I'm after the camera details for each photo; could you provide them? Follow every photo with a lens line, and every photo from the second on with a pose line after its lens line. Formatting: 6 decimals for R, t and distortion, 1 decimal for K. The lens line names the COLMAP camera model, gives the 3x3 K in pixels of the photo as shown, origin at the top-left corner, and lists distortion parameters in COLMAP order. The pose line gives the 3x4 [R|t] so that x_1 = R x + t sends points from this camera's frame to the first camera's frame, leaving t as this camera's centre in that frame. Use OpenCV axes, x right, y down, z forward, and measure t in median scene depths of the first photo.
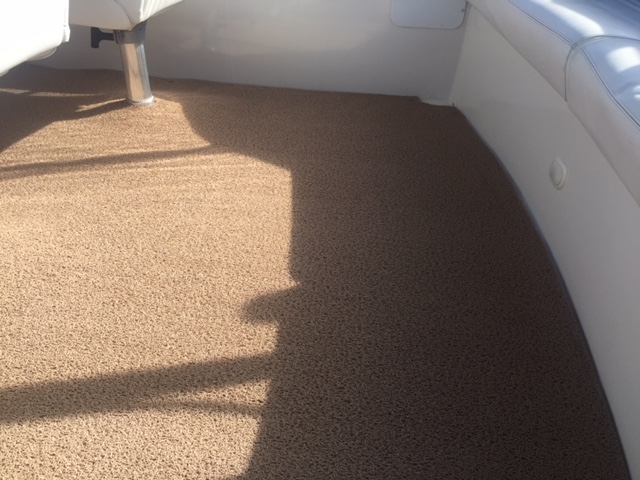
lens RADIAL K [[532.0, 0, 323.9], [0, 532.0, 236.0], [0, 0, 1]] dist [0.004717, -0.023173]
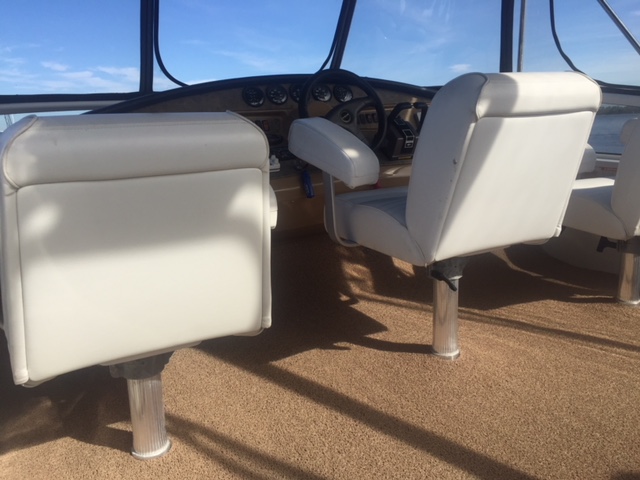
lens RADIAL K [[532.0, 0, 320.6], [0, 532.0, 240.0], [0, 0, 1]] dist [0.004717, -0.023173]
pose [[0.575051, 0.141249, -0.805832, 0.211215], [-0.426152, 0.892519, -0.147663, 0.088947], [0.698363, 0.428320, 0.573438, -0.188506]]
